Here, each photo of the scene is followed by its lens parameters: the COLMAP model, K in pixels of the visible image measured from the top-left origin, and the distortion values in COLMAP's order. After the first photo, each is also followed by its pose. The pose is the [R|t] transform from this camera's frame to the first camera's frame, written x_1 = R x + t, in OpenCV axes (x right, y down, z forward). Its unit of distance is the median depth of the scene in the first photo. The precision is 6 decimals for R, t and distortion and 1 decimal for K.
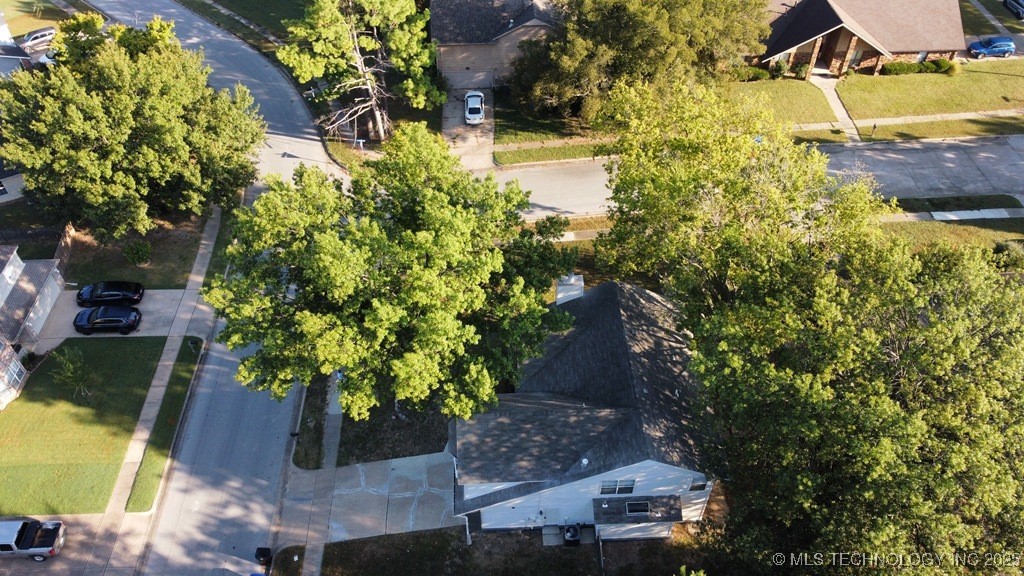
lens RADIAL K [[780.6, 0, 507.4], [0, 780.6, 286.9], [0, 0, 1]] dist [-0.011887, 0.004911]
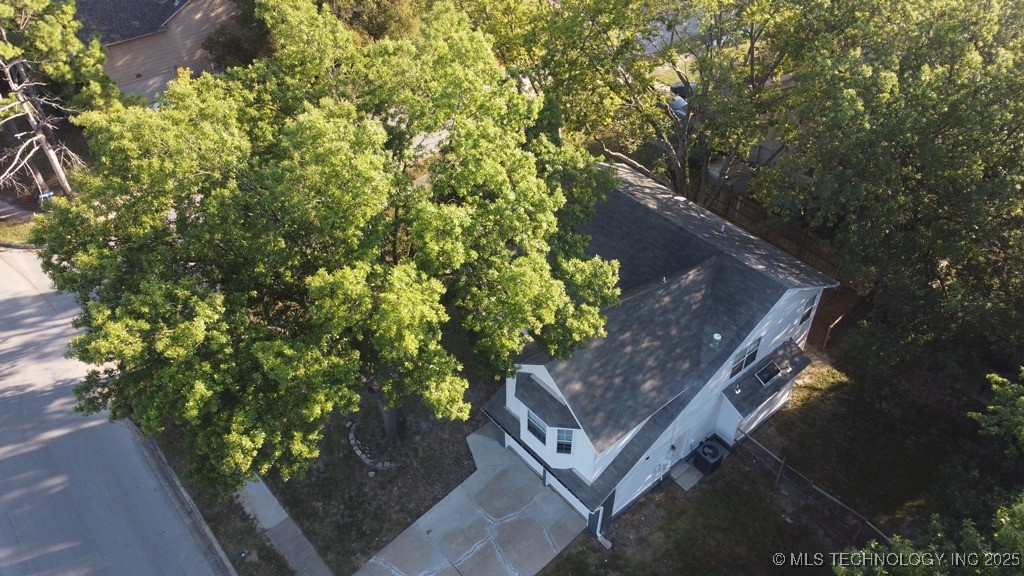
lens RADIAL K [[780.6, 0, 507.4], [0, 780.6, 286.9], [0, 0, 1]] dist [-0.011887, 0.004911]
pose [[0.788461, -0.398162, 0.468825, -0.315220], [0.441469, 0.897067, 0.019403, 0.066971], [-0.428293, 0.191673, 0.883078, 0.358089]]
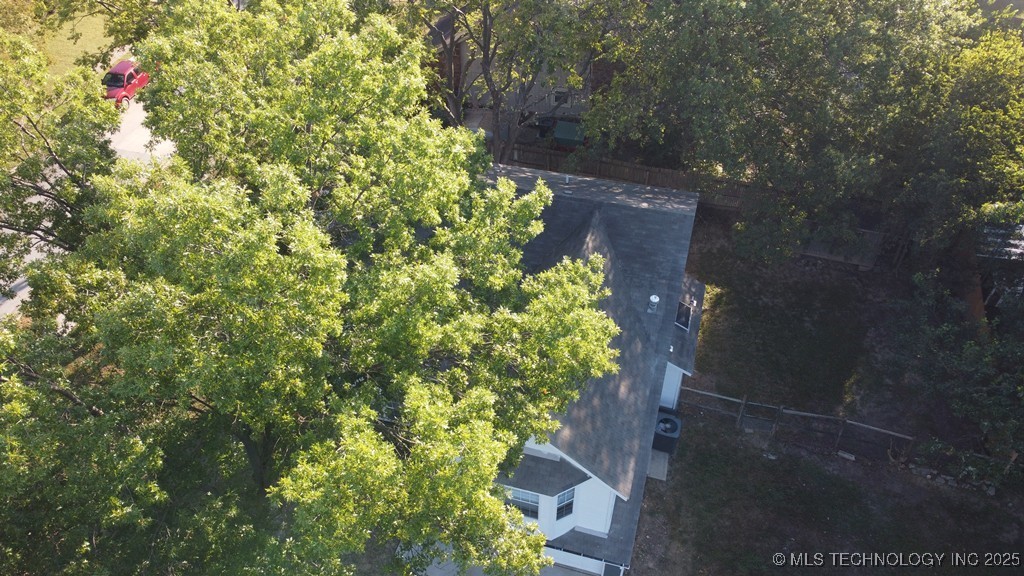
lens RADIAL K [[780.6, 0, 507.4], [0, 780.6, 286.9], [0, 0, 1]] dist [-0.011887, 0.004911]
pose [[0.304380, -0.632705, 0.712066, -0.300561], [0.683256, 0.665882, 0.299604, -0.039070], [-0.663712, 0.395330, 0.634980, 0.577601]]
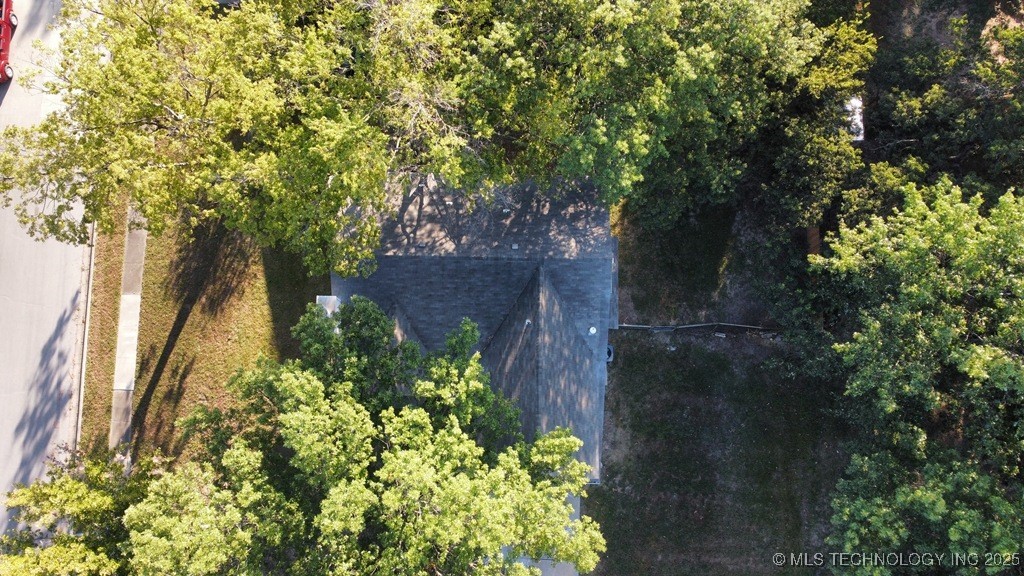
lens RADIAL K [[780.6, 0, 507.4], [0, 780.6, 286.9], [0, 0, 1]] dist [-0.011887, 0.004911]
pose [[0.052440, -0.978492, 0.199507, -0.019059], [0.716072, 0.176095, 0.675449, -0.388342], [-0.696054, 0.107441, 0.709905, 0.362341]]
